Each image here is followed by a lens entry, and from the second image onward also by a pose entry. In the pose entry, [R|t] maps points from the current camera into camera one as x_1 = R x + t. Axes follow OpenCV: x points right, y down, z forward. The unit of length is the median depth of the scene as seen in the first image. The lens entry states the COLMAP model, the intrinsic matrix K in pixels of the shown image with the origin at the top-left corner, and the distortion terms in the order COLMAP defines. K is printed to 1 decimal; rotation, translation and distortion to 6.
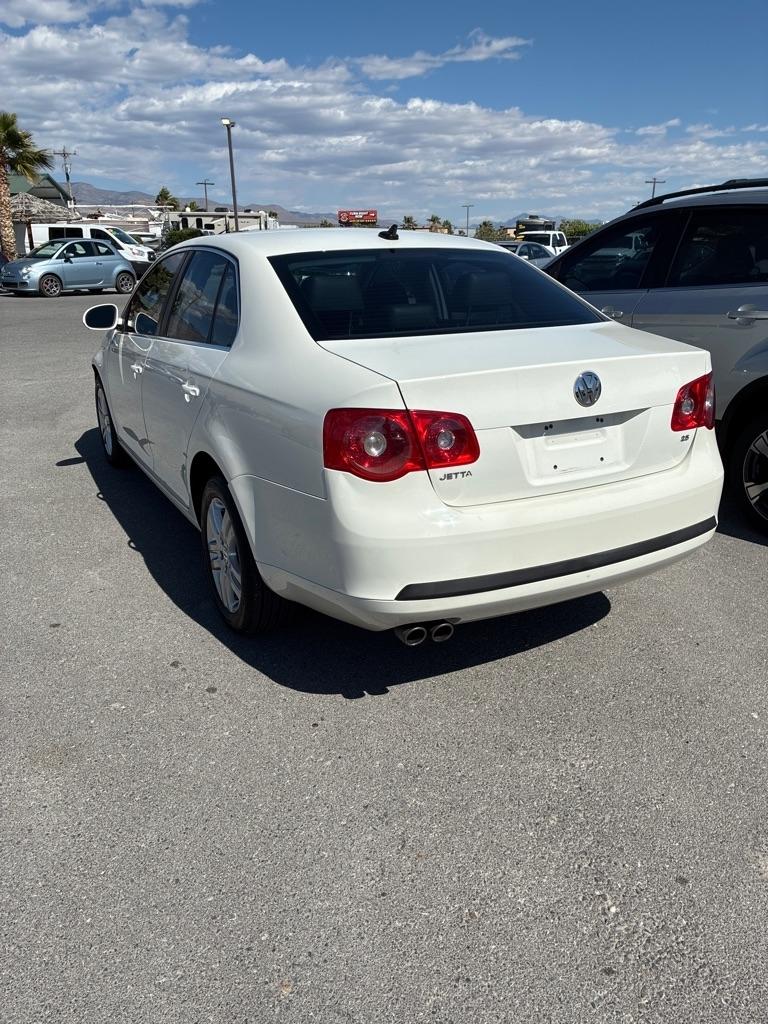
lens RADIAL K [[770.4, 0, 394.0], [0, 770.4, 514.3], [0, 0, 1]] dist [0.035910, -0.043127]
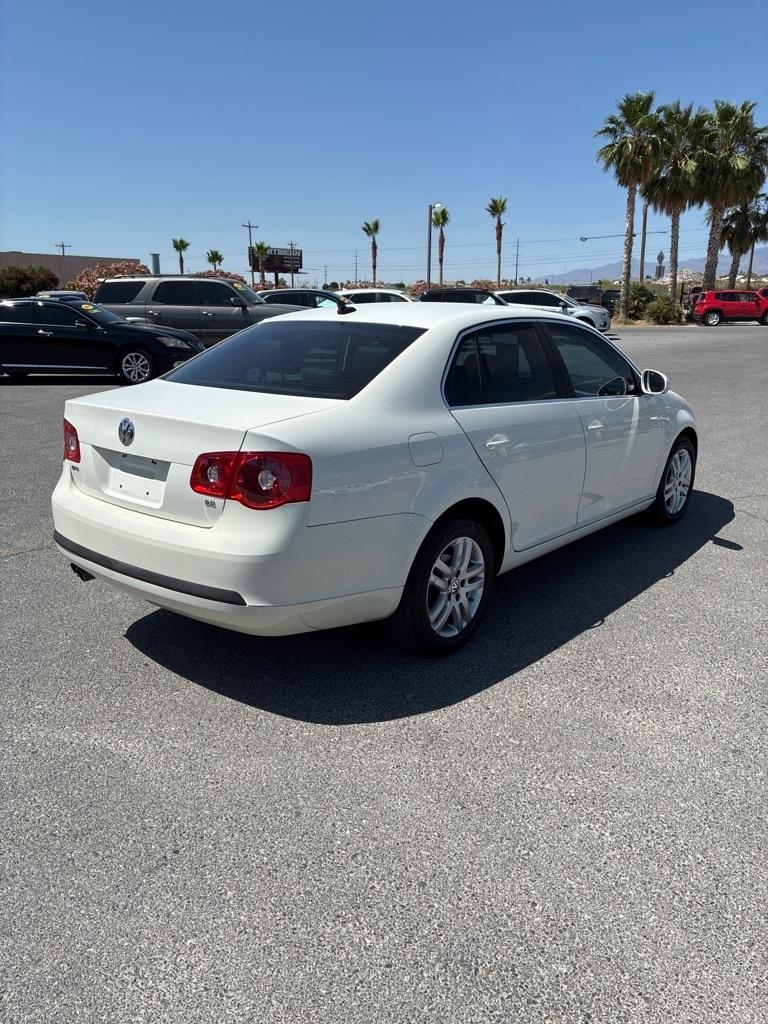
lens RADIAL K [[770.4, 0, 388.0], [0, 770.4, 519.2], [0, 0, 1]] dist [0.035910, -0.043127]
pose [[0.388405, 0.258677, -0.884437, 1.428015], [-0.311652, 0.940108, 0.138096, -0.303144], [0.867188, 0.222000, 0.445759, 0.745294]]
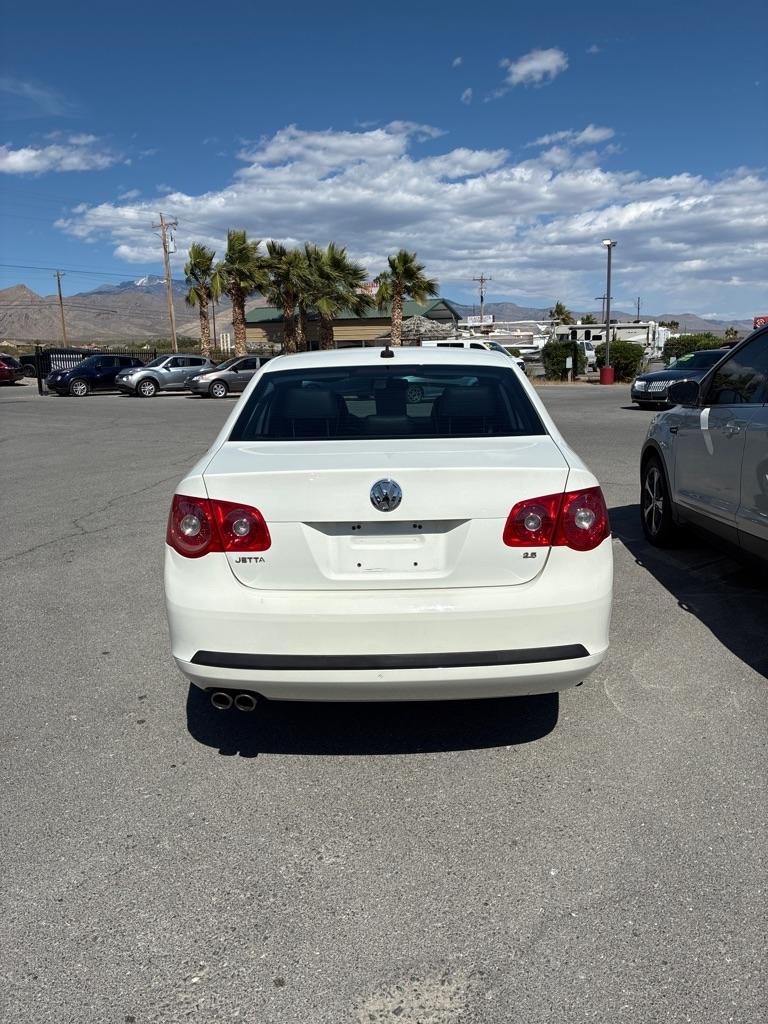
lens RADIAL K [[770.4, 0, 387.6], [0, 770.4, 503.5], [0, 0, 1]] dist [0.035910, -0.043127]
pose [[0.879236, 0.075803, -0.470316, 0.669491], [-0.142706, 0.983832, -0.108214, -0.032477], [0.454509, 0.162262, 0.875838, 0.068514]]
